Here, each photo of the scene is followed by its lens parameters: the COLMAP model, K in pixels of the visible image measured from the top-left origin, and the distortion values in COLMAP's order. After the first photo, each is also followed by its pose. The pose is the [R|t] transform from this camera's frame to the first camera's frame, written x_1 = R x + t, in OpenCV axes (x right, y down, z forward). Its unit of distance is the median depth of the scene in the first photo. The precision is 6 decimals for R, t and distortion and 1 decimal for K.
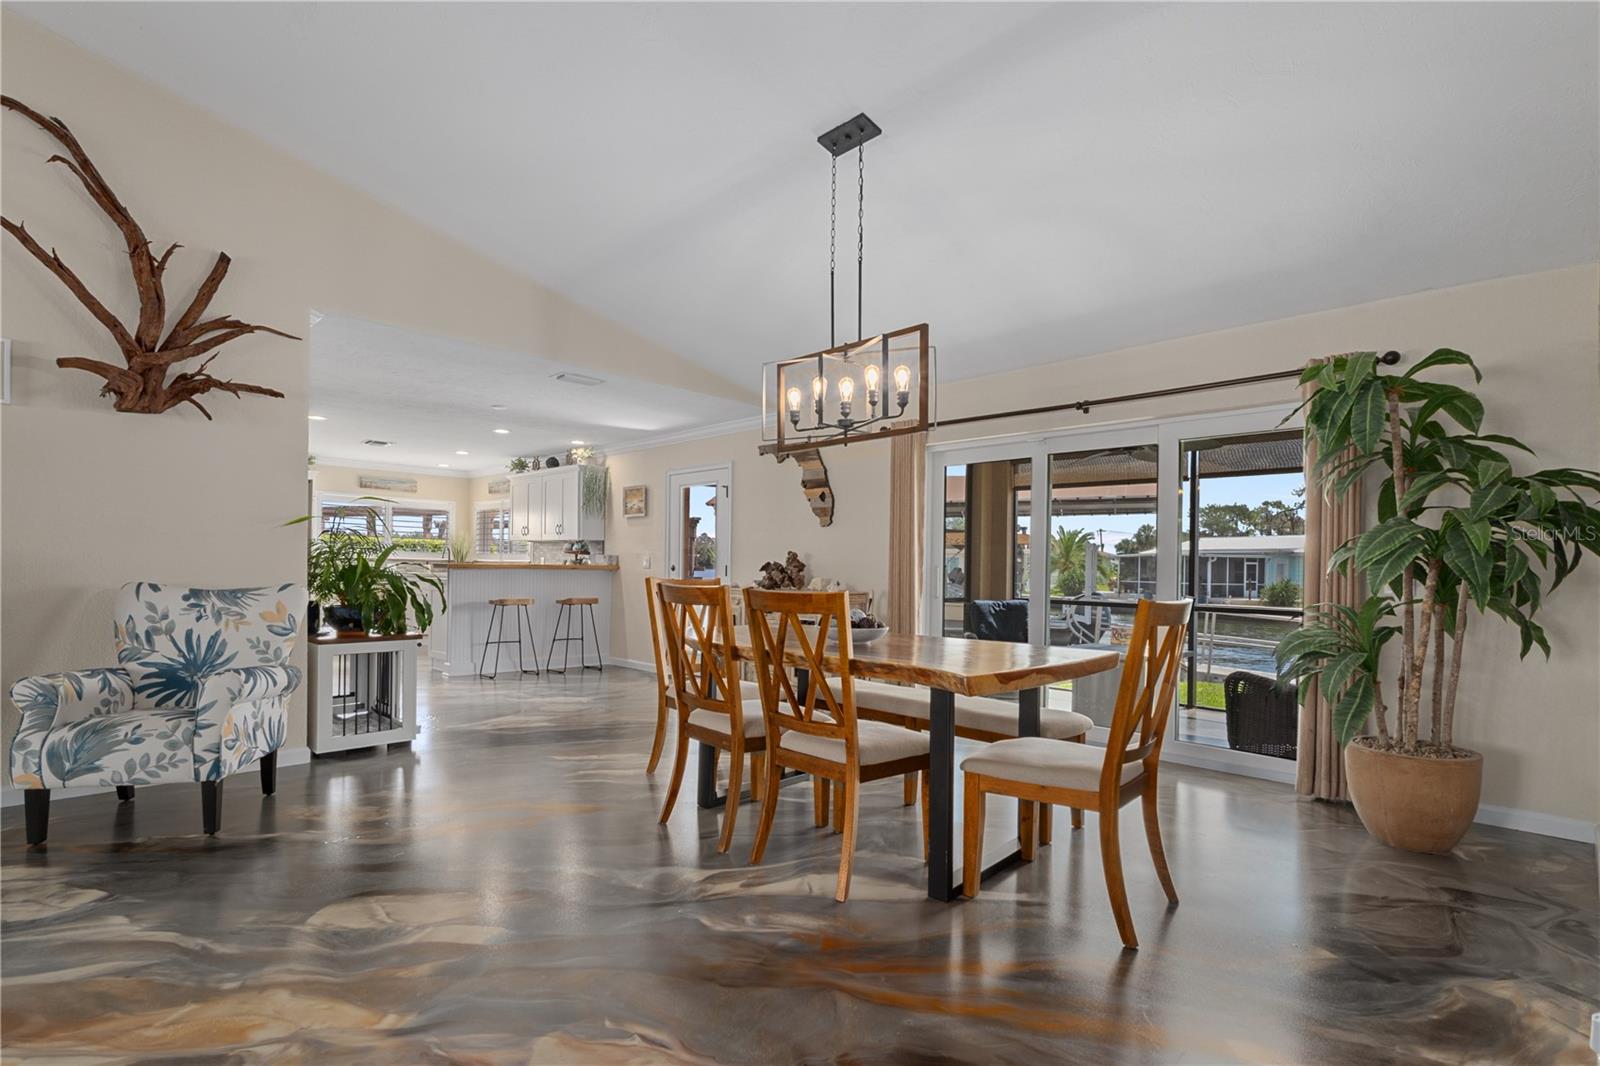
lens RADIAL K [[767.0, 0, 790.7], [0, 767.0, 562.0], [0, 0, 1]] dist [-0.000596, 0.000164]
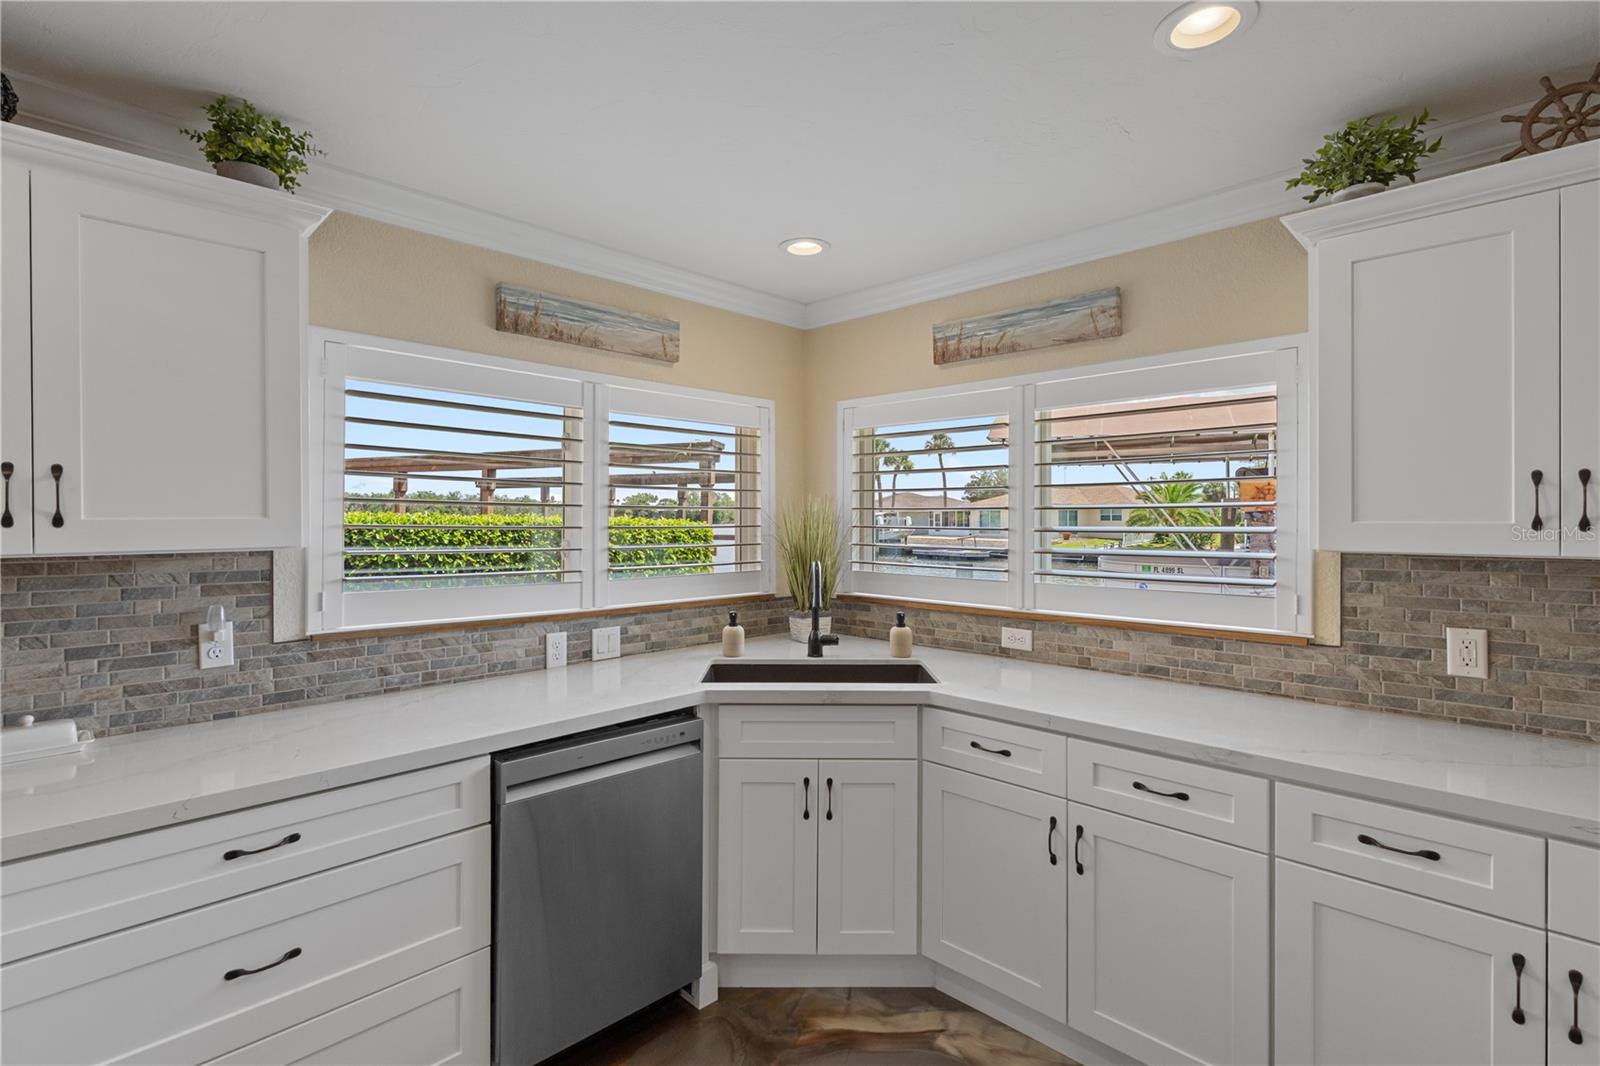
lens RADIAL K [[732.6, 0, 754.2], [0, 732.6, 520.8], [0, 0, 1]] dist [0.000487, 0.000052]
pose [[0.999618, -0.019598, -0.019467, -0.658247], [0.019699, 0.999793, 0.005012, -0.049994], [0.019365, -0.005393, 0.999798, 1.064108]]
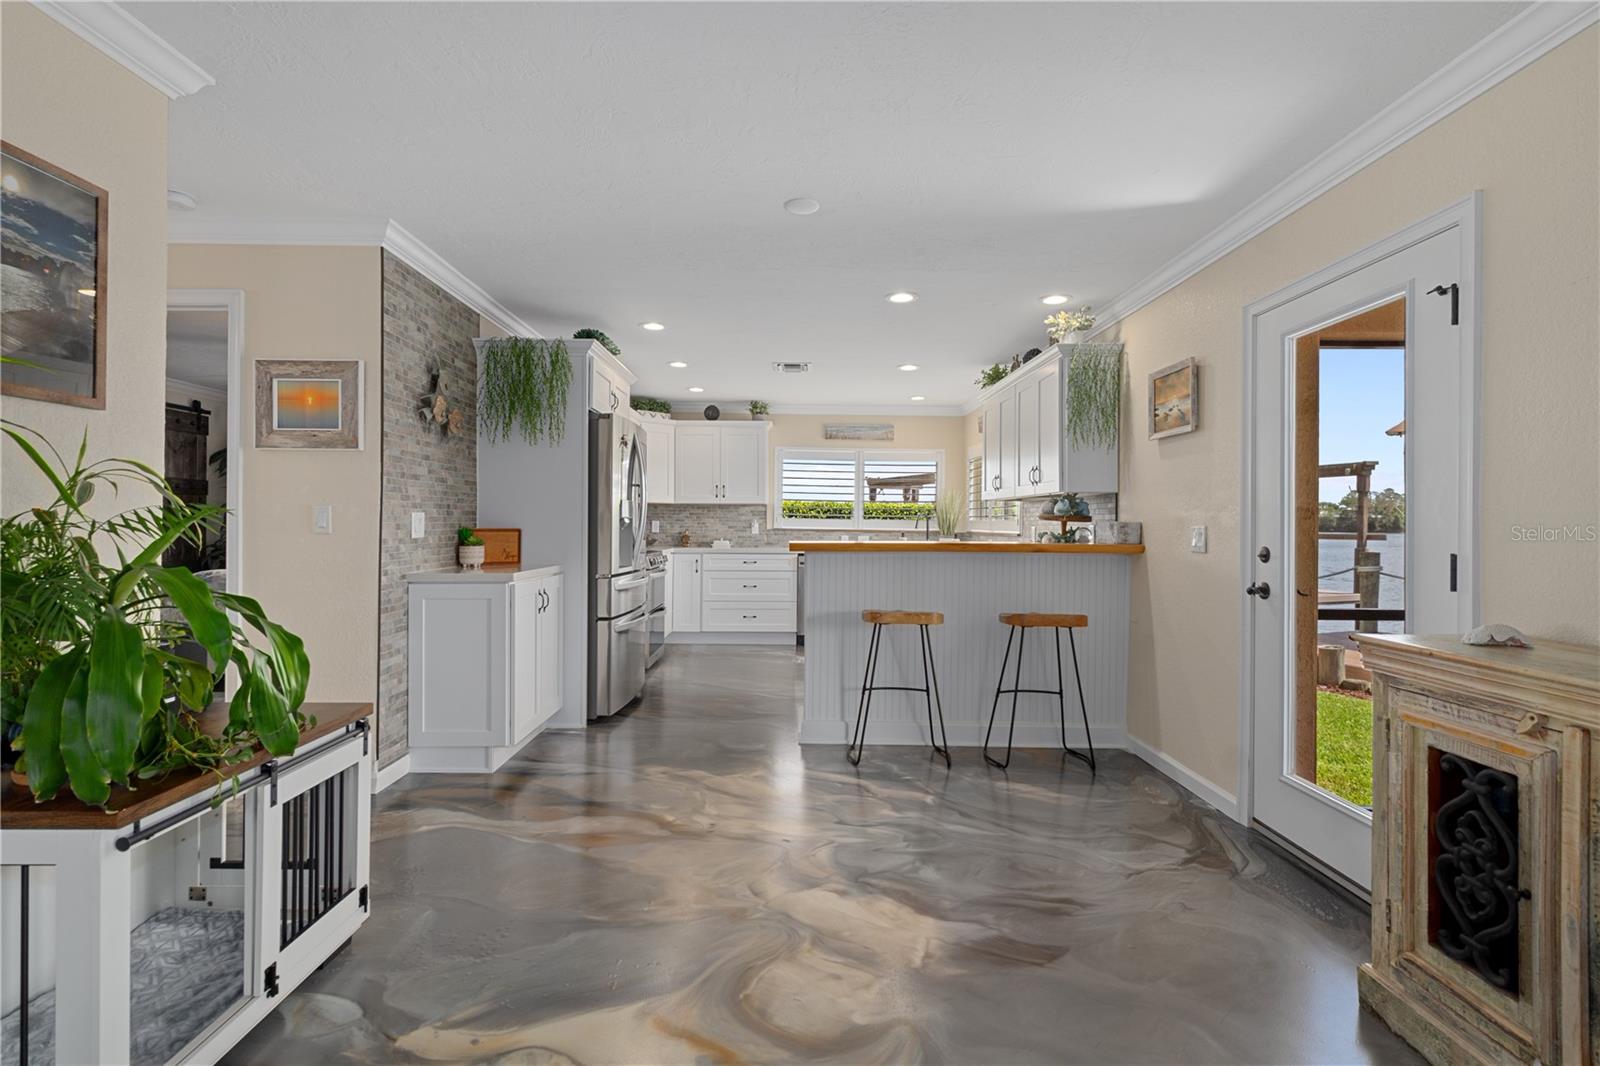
lens RADIAL K [[762.3, 0, 792.4], [0, 762.3, 525.0], [0, 0, 1]] dist [-0.001058, -0.000207]
pose [[0.713666, -0.009730, -0.700418, -0.057202], [0.007492, 0.999952, -0.006258, -0.006760], [0.700446, -0.000782, 0.713705, 0.582074]]
